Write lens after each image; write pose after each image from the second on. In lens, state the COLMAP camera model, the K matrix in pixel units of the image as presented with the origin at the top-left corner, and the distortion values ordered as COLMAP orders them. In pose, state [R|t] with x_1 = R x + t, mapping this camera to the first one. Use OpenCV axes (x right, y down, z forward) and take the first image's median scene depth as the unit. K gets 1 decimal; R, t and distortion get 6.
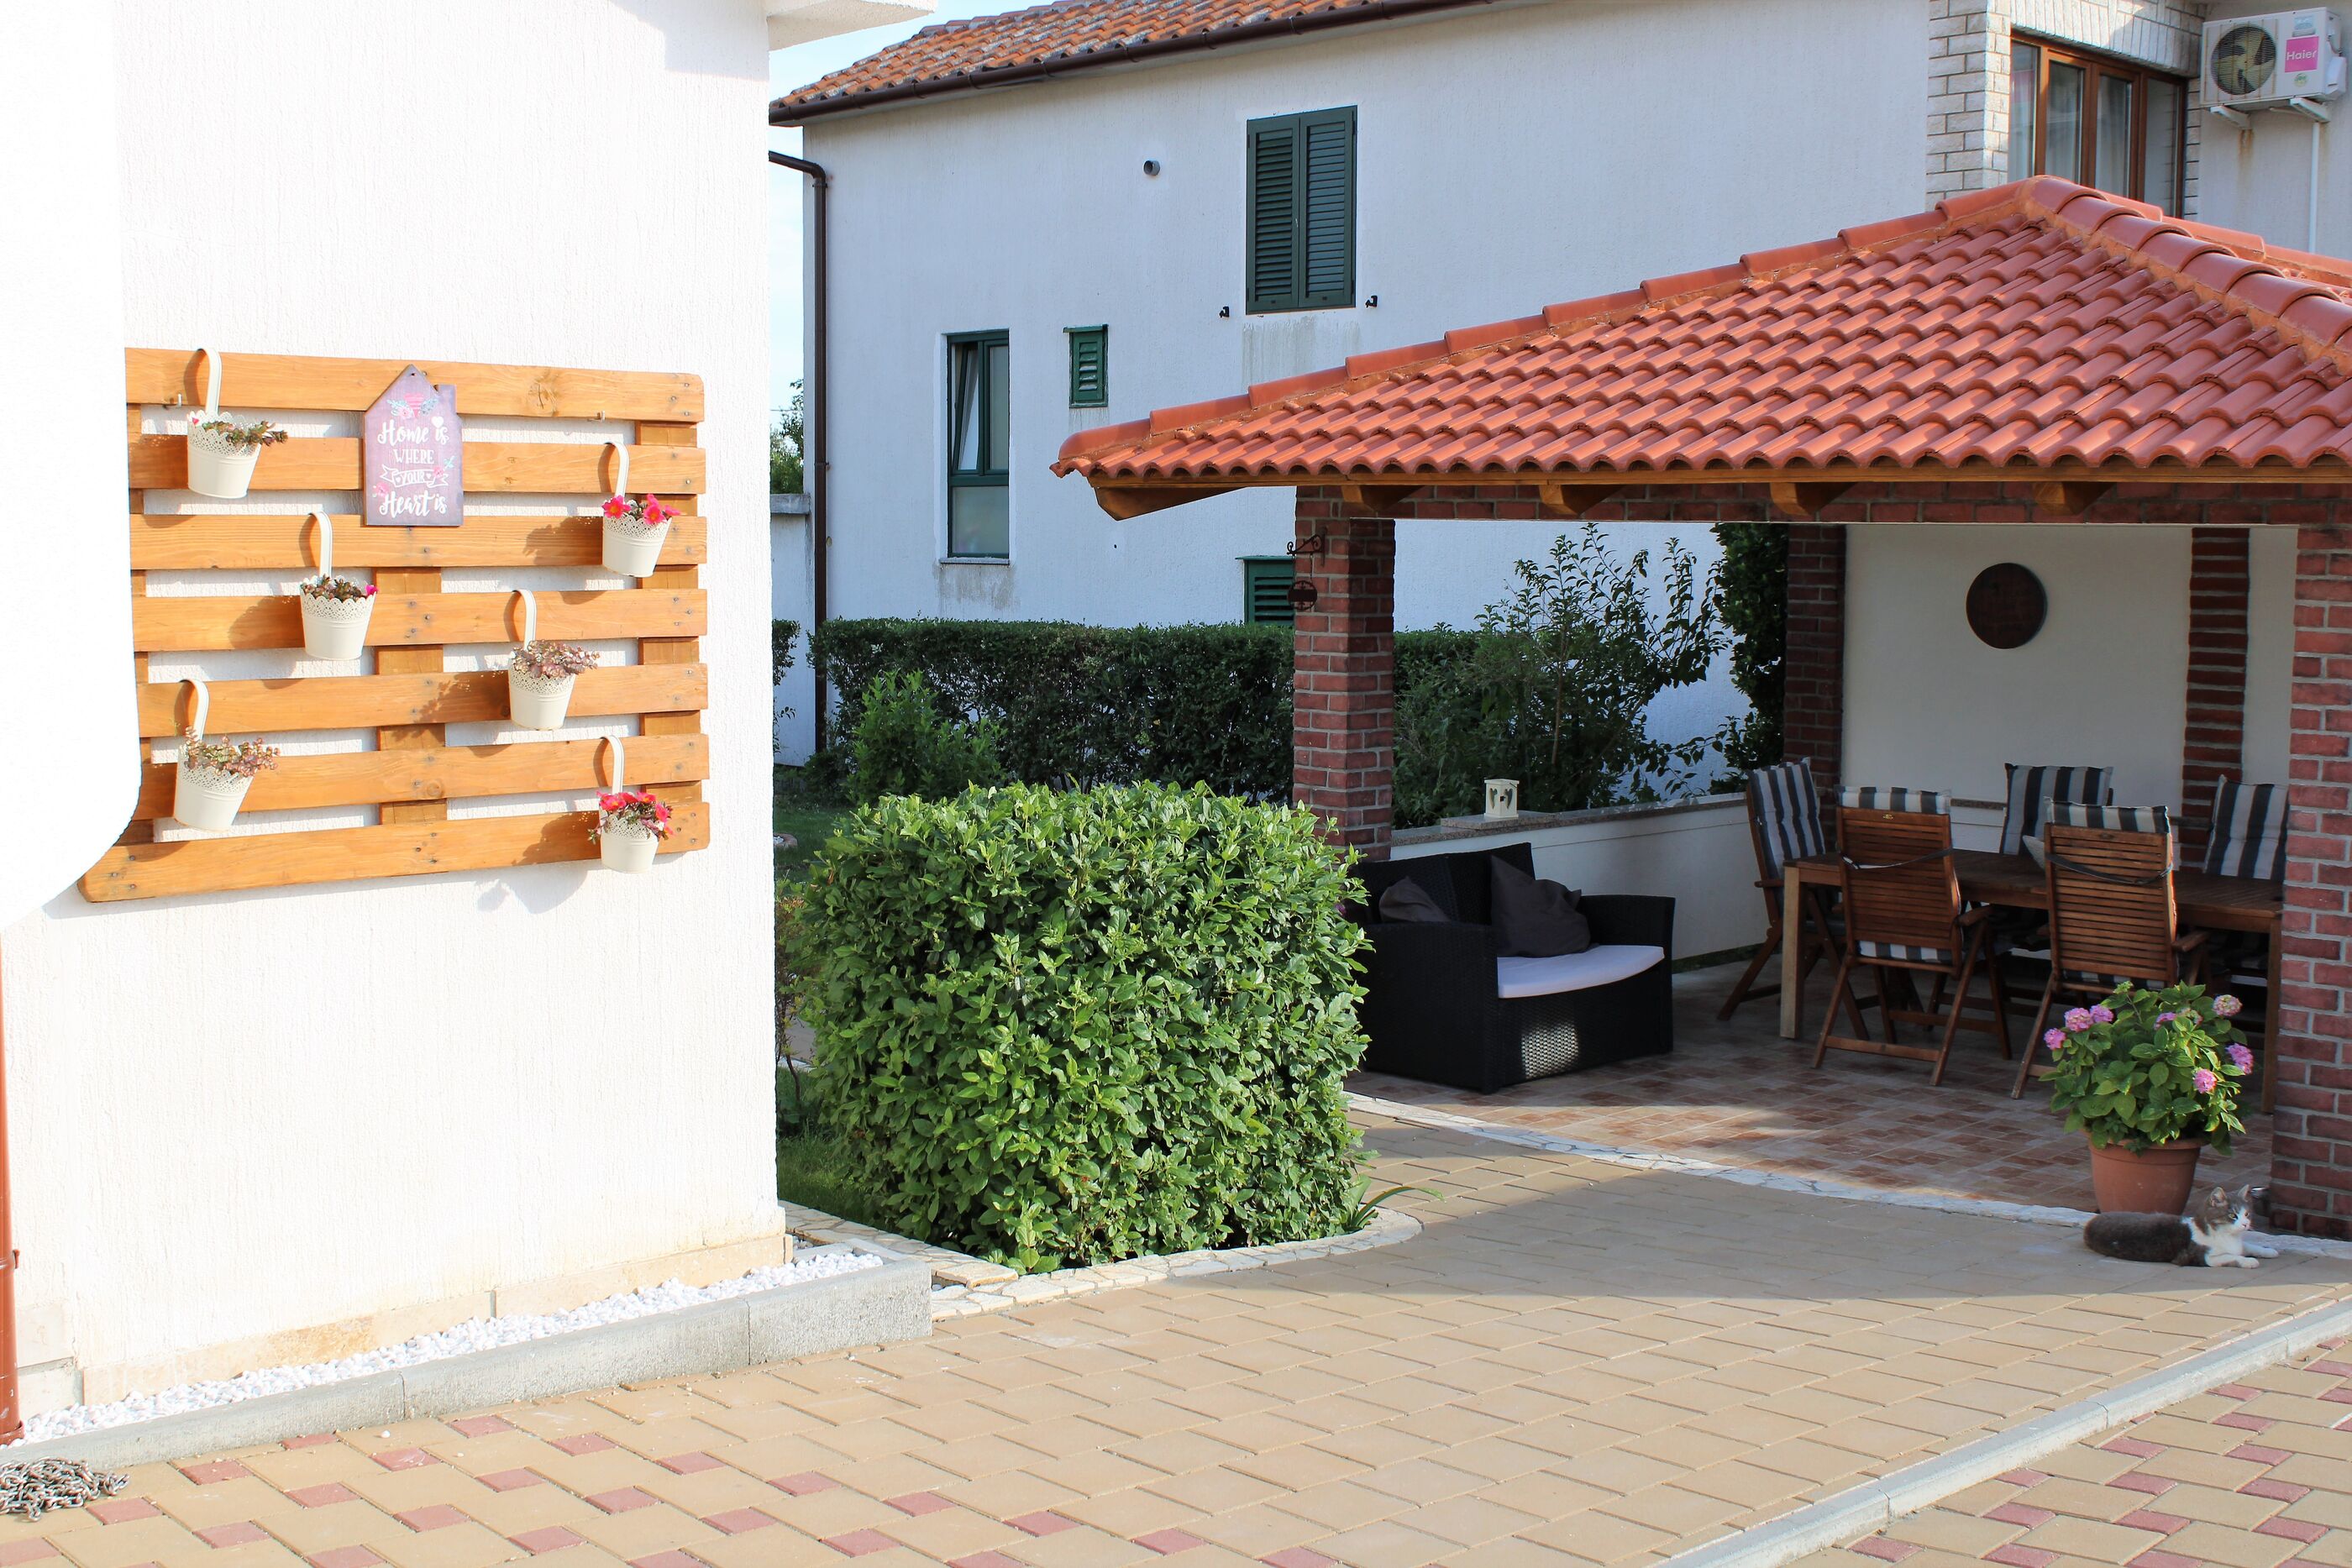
lens RADIAL K [[2783.1, 0, 1175.3], [0, 2783.1, 777.0], [0, 0, 1]] dist [-0.043680, 0.000000]
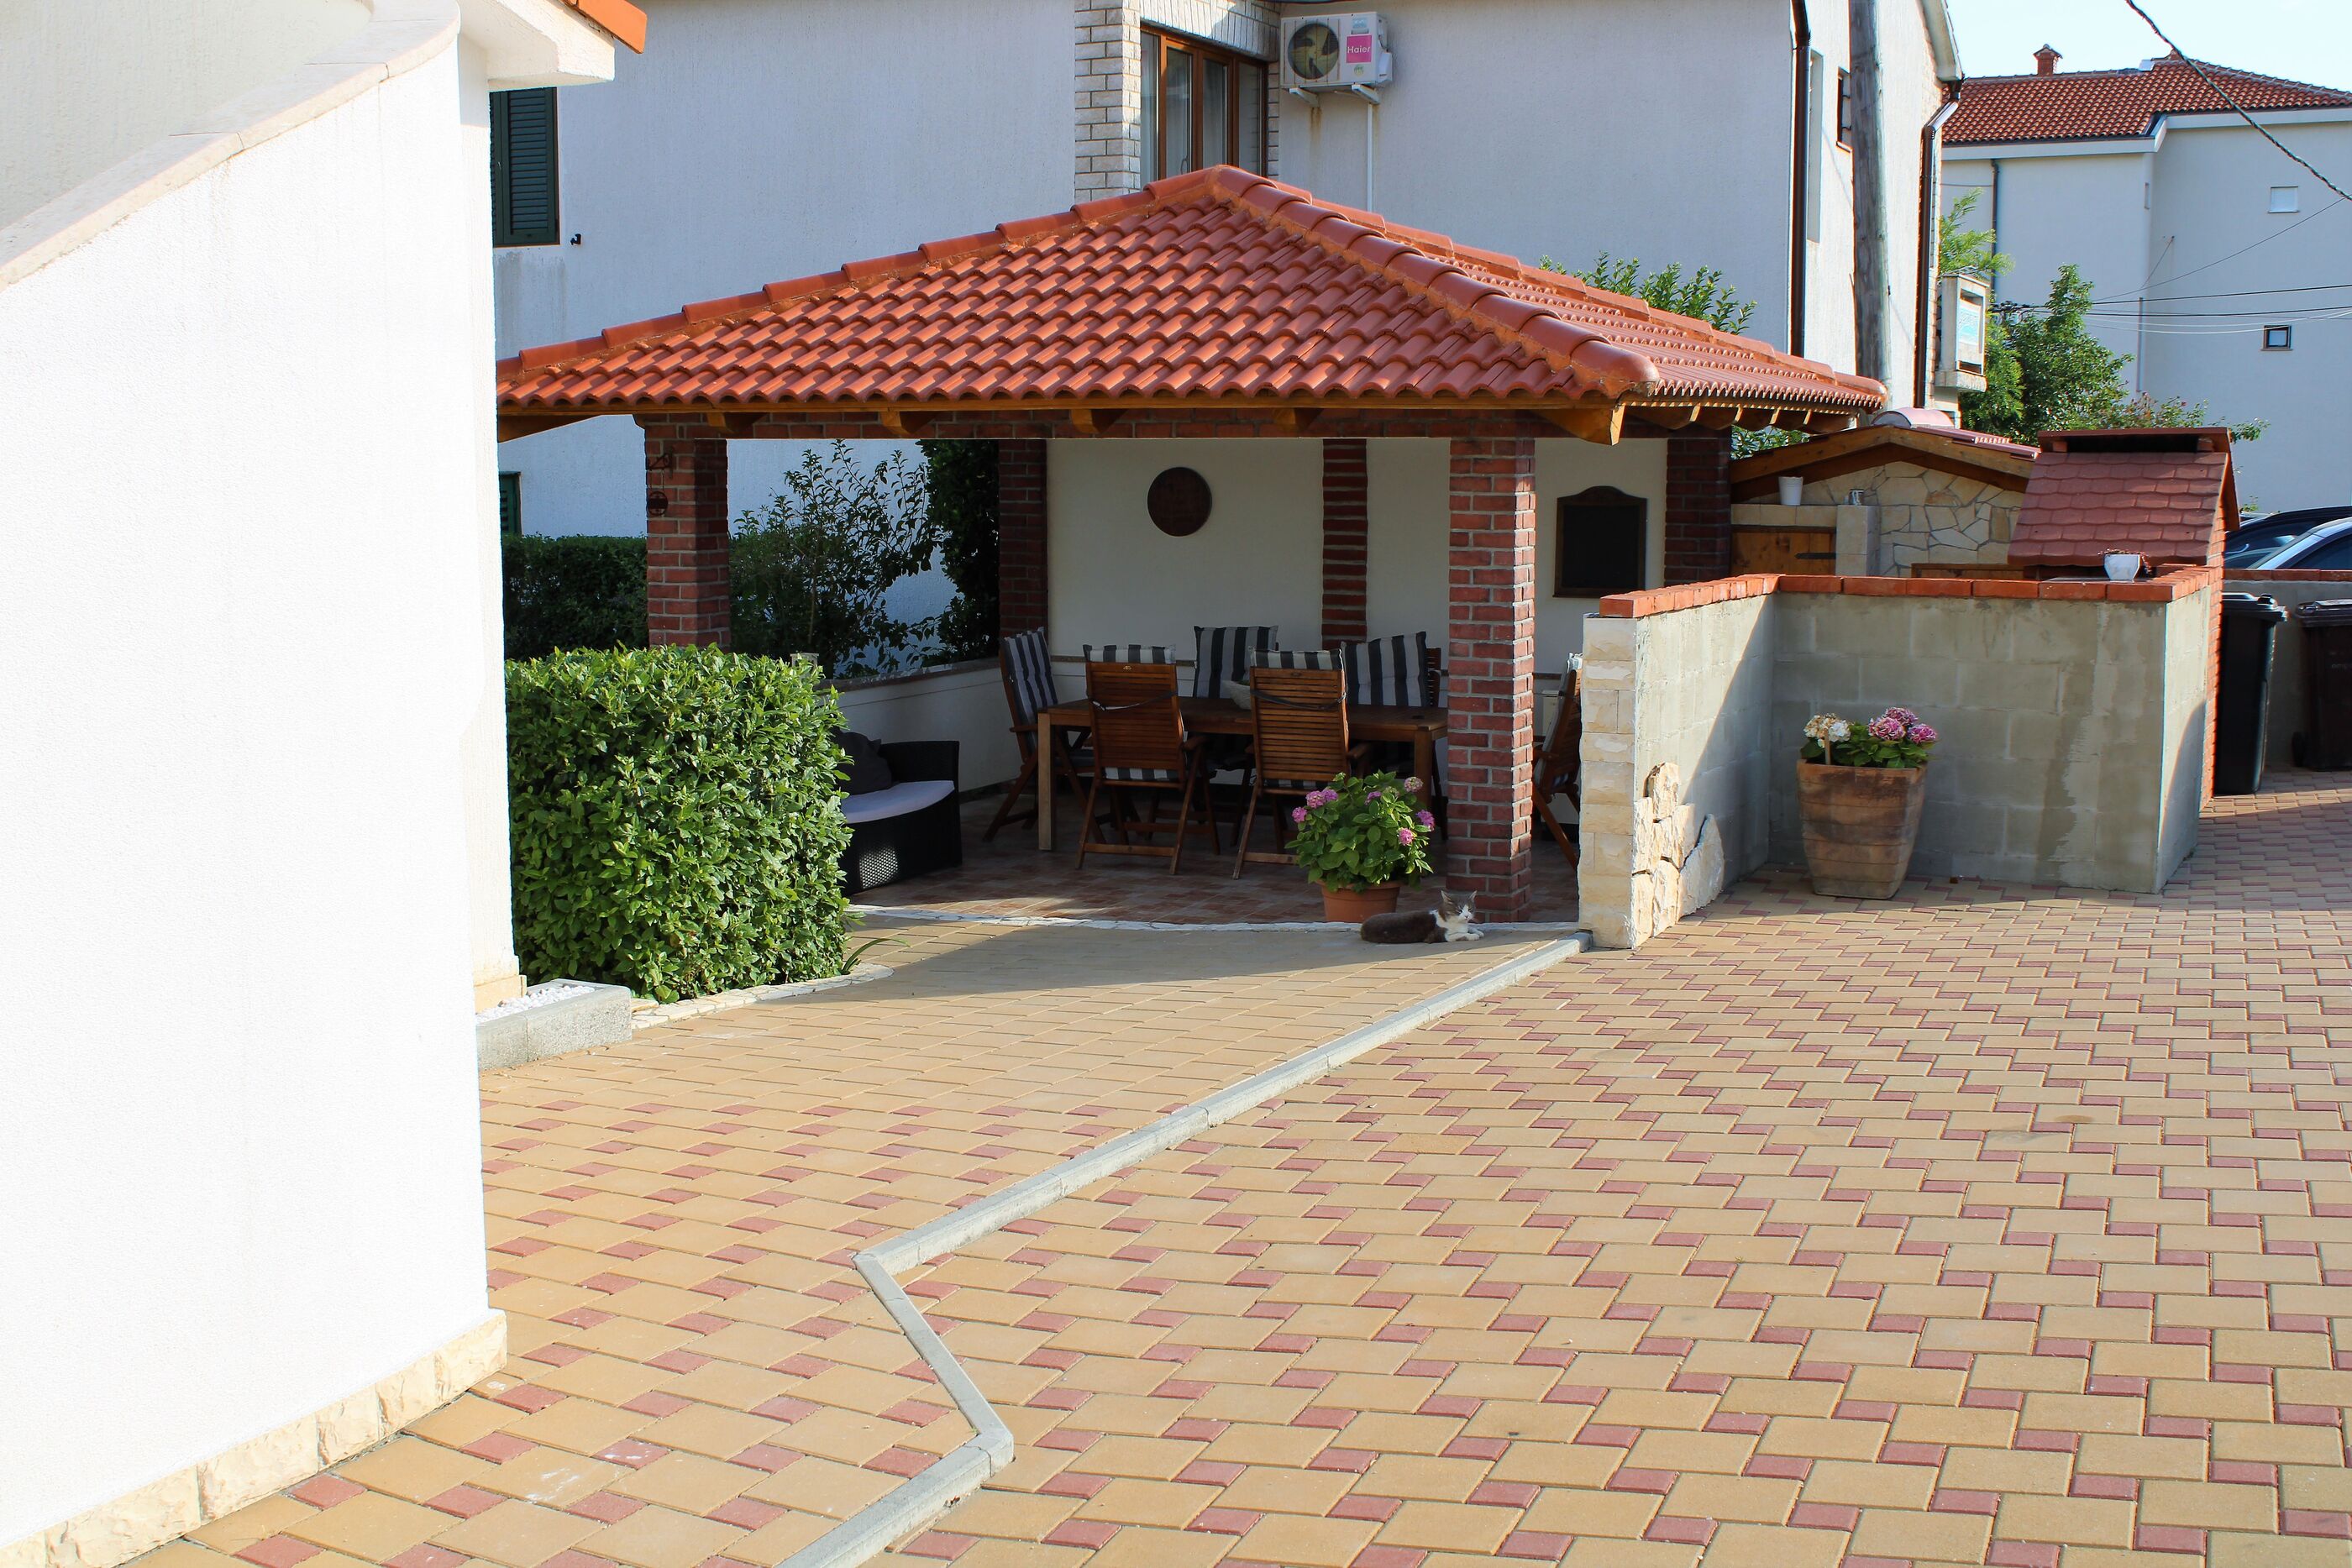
lens RADIAL K [[2783.1, 0, 1178.3], [0, 2783.1, 792.3], [0, 0, 1]] dist [-0.043680, 0.000000]
pose [[0.937523, -0.052663, 0.343915, -0.166129], [0.039582, 0.998205, 0.044950, 0.014853], [-0.345665, -0.028528, 0.937924, -0.213683]]
